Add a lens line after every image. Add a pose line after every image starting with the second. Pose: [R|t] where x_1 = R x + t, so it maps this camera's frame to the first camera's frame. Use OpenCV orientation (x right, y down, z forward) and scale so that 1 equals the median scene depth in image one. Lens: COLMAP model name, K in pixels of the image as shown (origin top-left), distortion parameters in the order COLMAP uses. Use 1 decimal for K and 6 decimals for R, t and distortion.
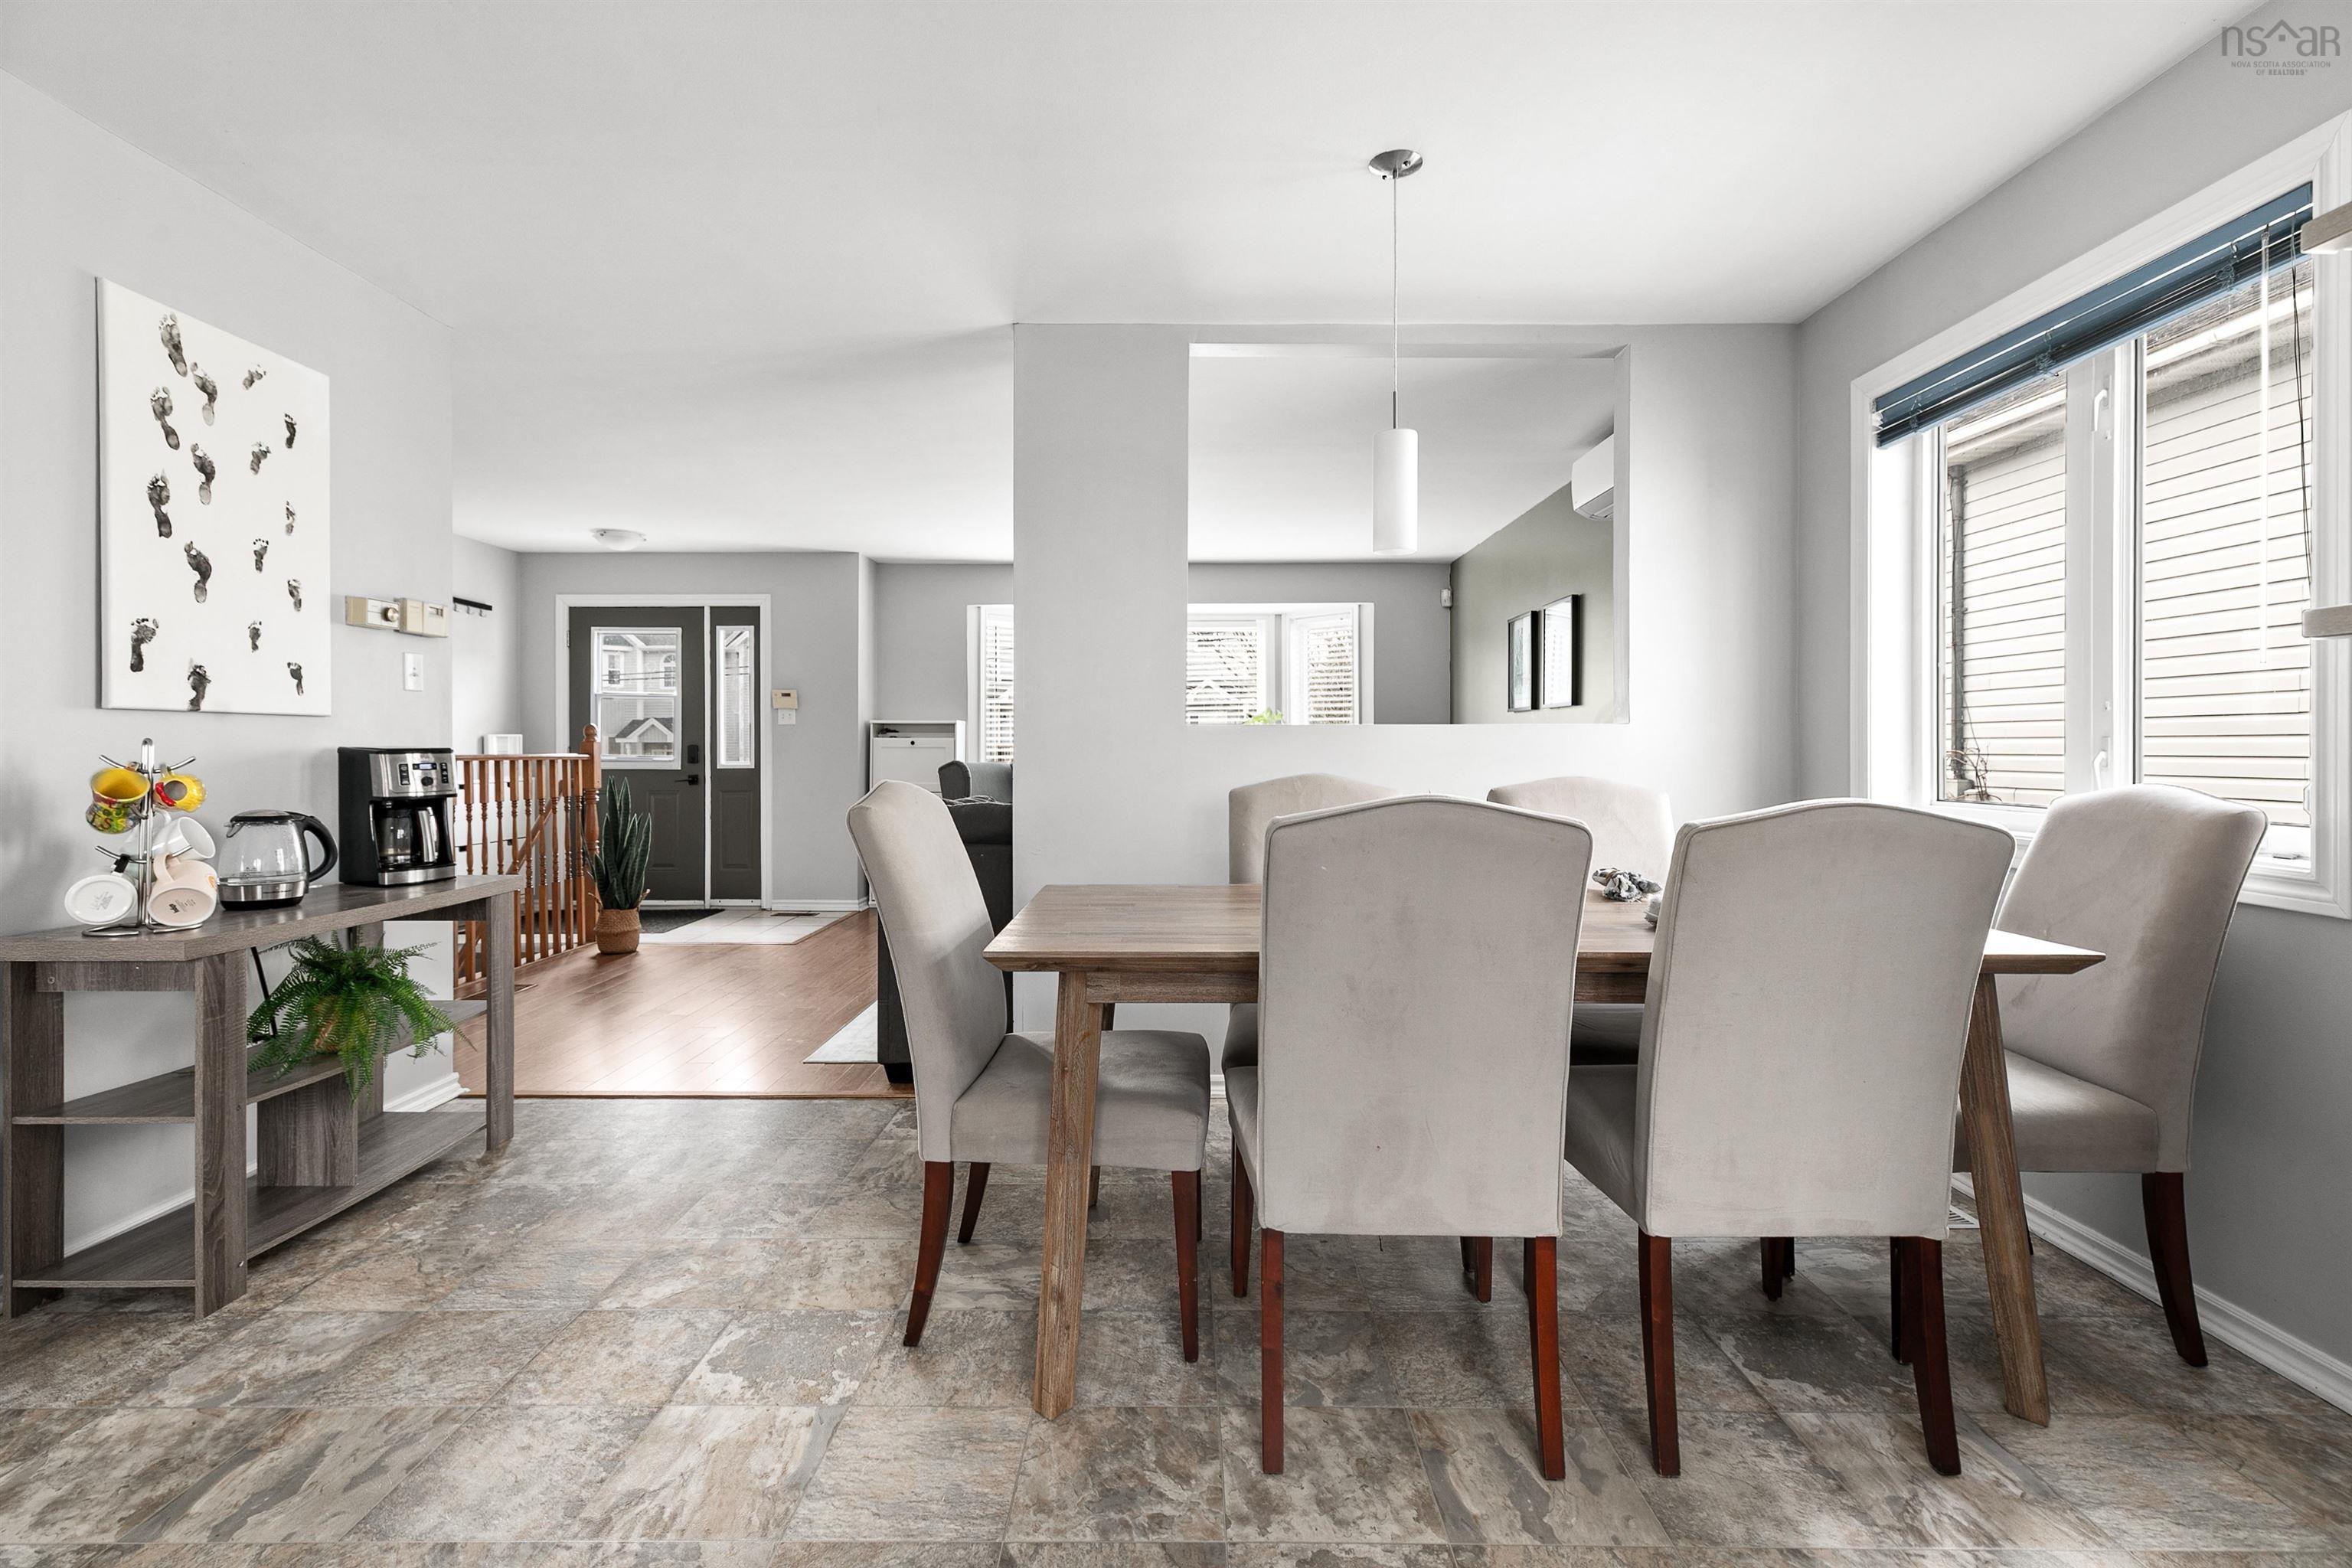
lens RADIAL K [[1081.5, 0, 1182.1], [0, 1081.5, 749.3], [0, 0, 1]] dist [0.008174, -0.000947]
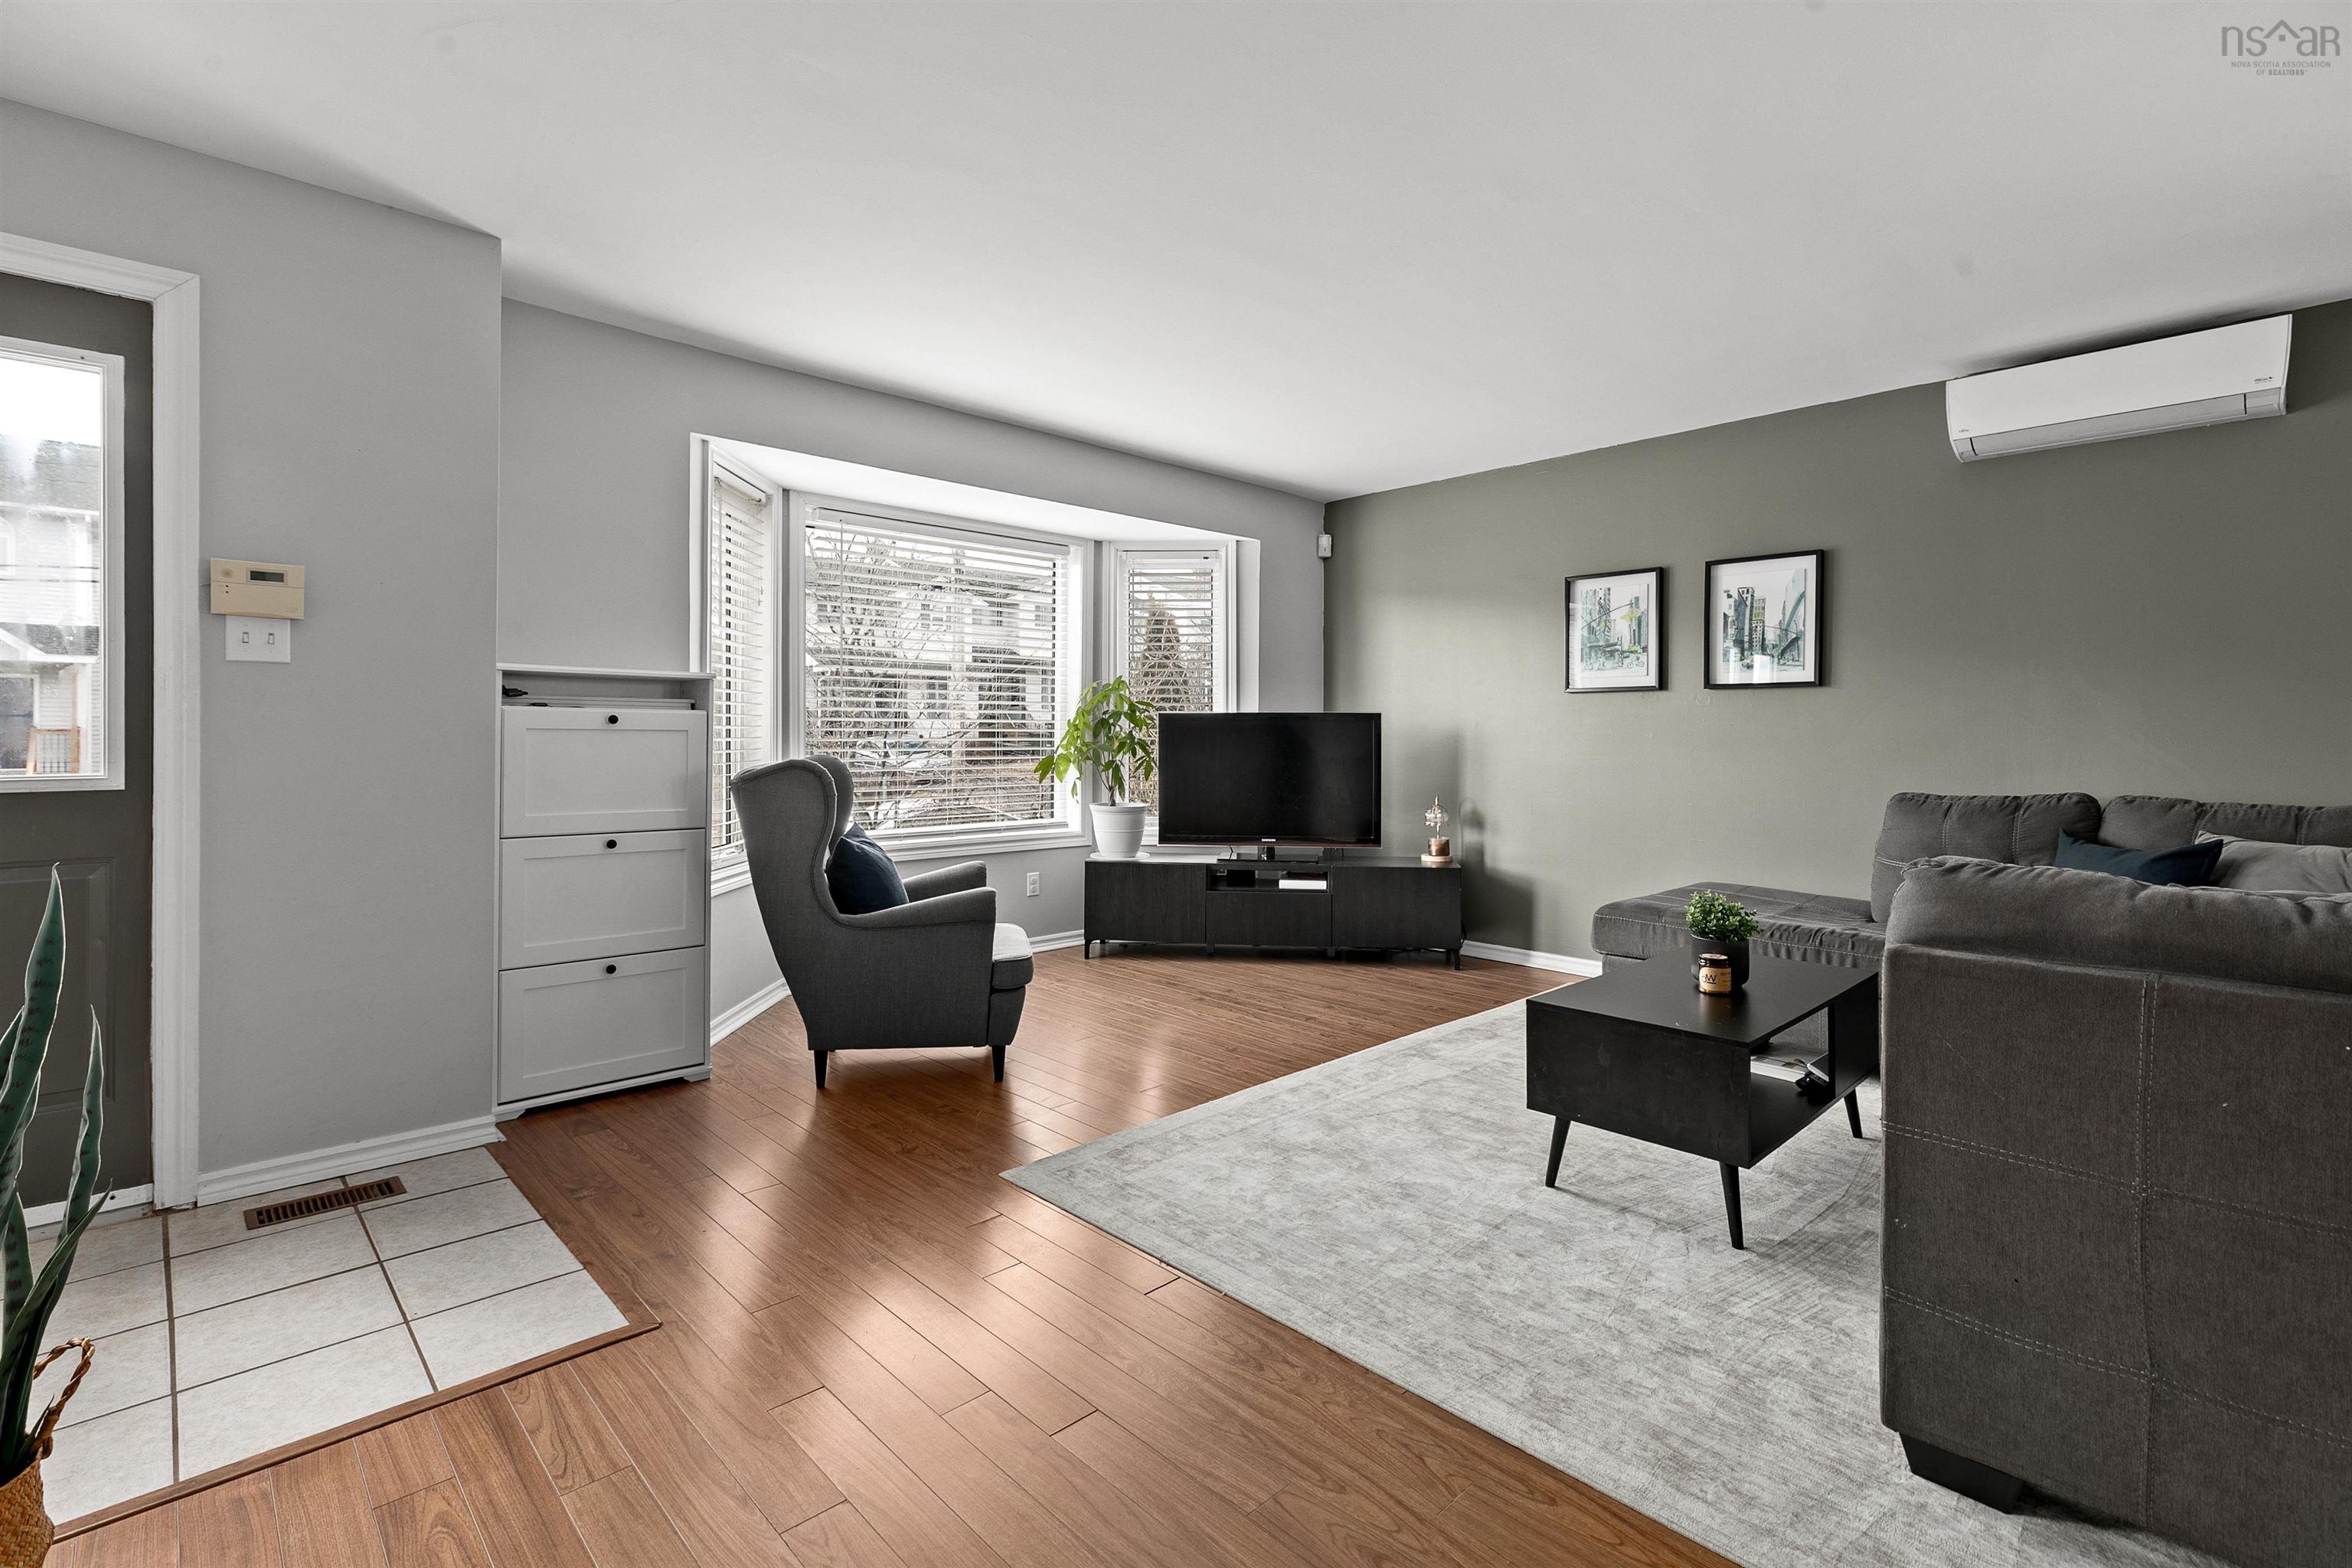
lens RADIAL K [[1081.5, 0, 1182.6], [0, 1081.5, 735.0], [0, 0, 1]] dist [0.008174, -0.000947]
pose [[0.713975, 0.006647, 0.700140, -0.994246], [-0.006947, 0.999973, -0.002409, -0.001400], [-0.700137, -0.003143, 0.714001, 1.344987]]
